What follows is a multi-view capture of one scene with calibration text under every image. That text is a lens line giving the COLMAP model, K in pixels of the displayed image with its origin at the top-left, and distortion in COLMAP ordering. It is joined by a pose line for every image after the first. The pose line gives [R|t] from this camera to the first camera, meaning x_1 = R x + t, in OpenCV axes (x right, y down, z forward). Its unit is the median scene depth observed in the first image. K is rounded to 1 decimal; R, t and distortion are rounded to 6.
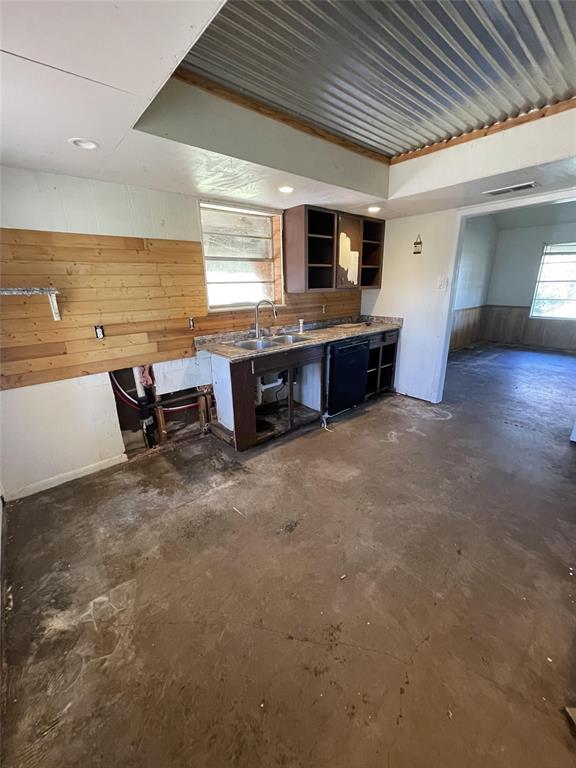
lens RADIAL K [[312.9, 0, 288.3], [0, 312.9, 382.6], [0, 0, 1]] dist [-0.002046, 0.000124]
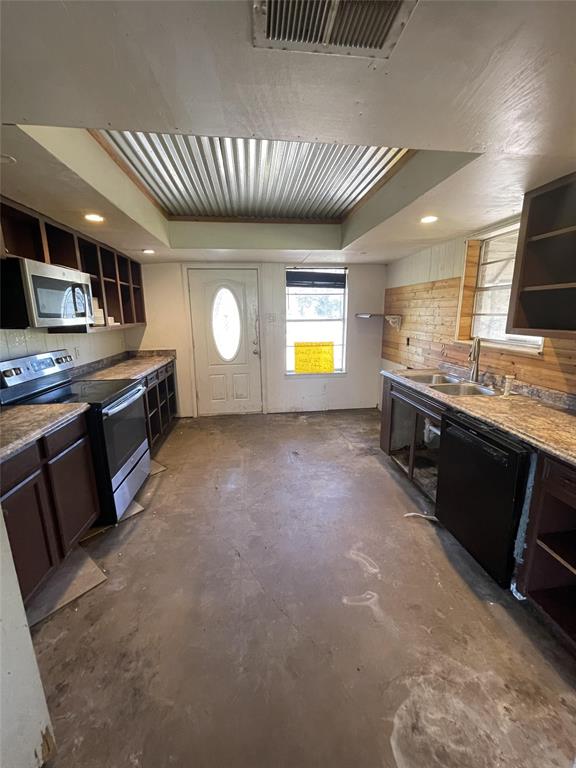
lens RADIAL K [[312.9, 0, 288.6], [0, 312.9, 381.2], [0, 0, 1]] dist [-0.002046, 0.000124]
pose [[-0.567931, 0.197082, -0.799133, 1.093466], [-0.241294, 0.888384, 0.390577, -0.459555], [0.786913, 0.414647, -0.456986, 1.308002]]
